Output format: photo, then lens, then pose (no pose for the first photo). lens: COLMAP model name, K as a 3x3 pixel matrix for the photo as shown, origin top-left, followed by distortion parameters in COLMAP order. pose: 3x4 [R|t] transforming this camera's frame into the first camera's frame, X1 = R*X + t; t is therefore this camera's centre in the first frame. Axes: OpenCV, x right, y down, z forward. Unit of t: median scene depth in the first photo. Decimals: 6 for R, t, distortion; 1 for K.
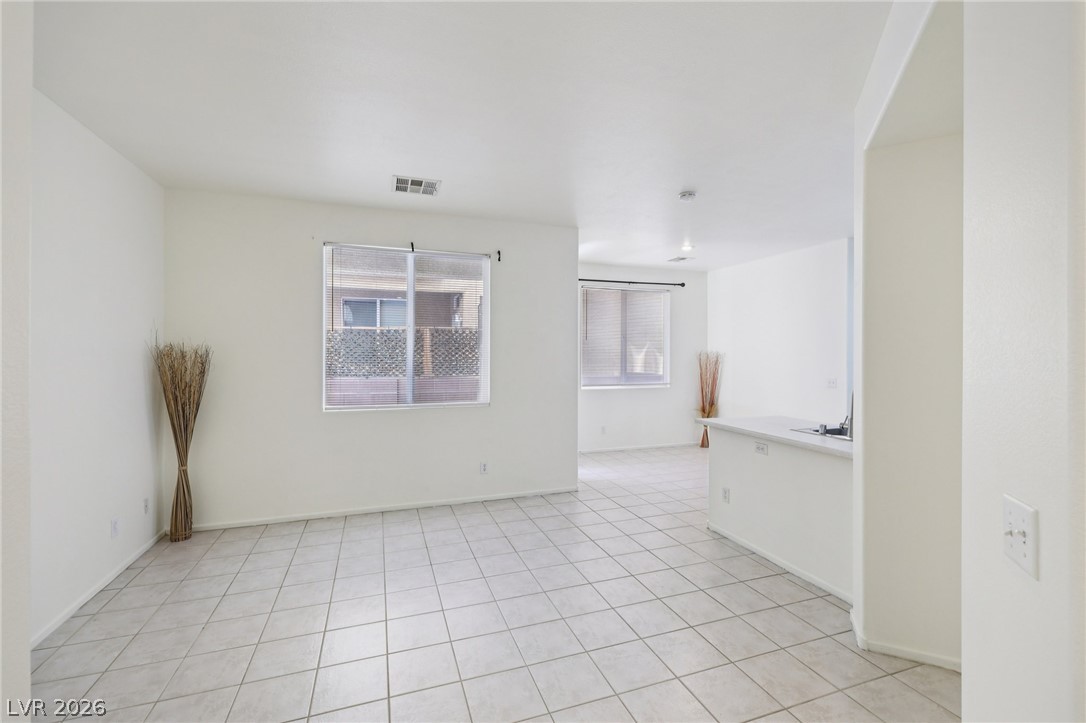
lens RADIAL K [[469.6, 0, 550.3], [0, 469.6, 355.1], [0, 0, 1]] dist [0.004809, 0.000244]
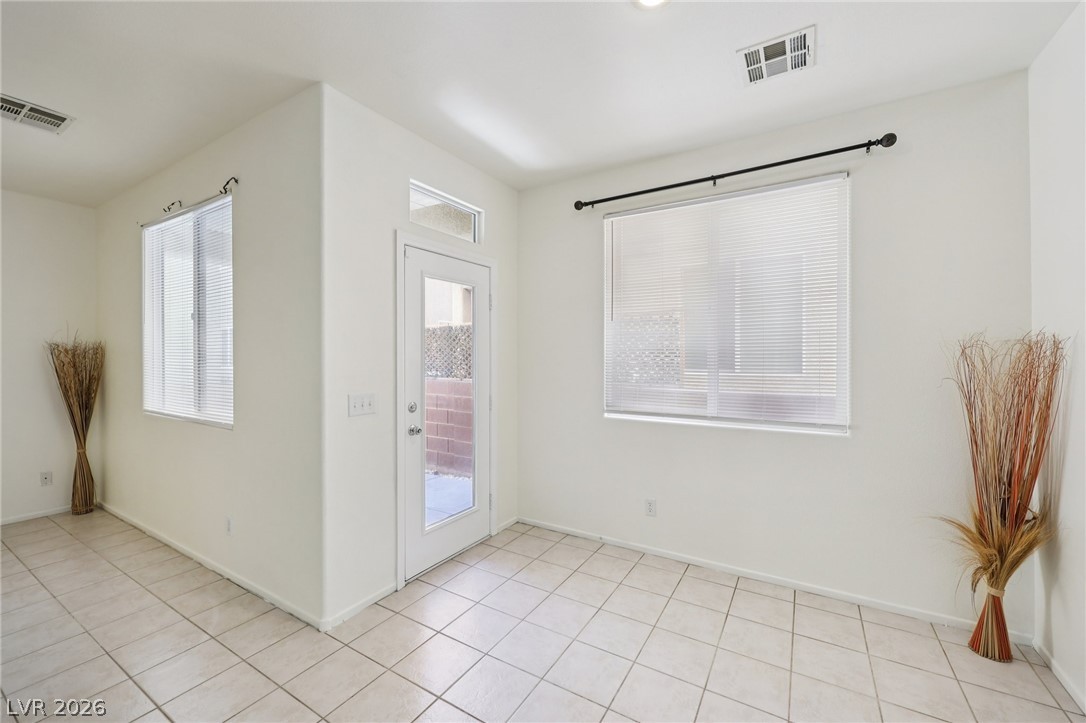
lens RADIAL K [[435.8, 0, 540.2], [0, 435.8, 358.2], [0, 0, 1]] dist [-0.004264, 0.000633]
pose [[0.623118, 0.003362, -0.782121, 0.617558], [-0.000187, 0.999991, 0.004150, 0.009555], [0.782128, -0.002439, 0.623113, 1.015154]]
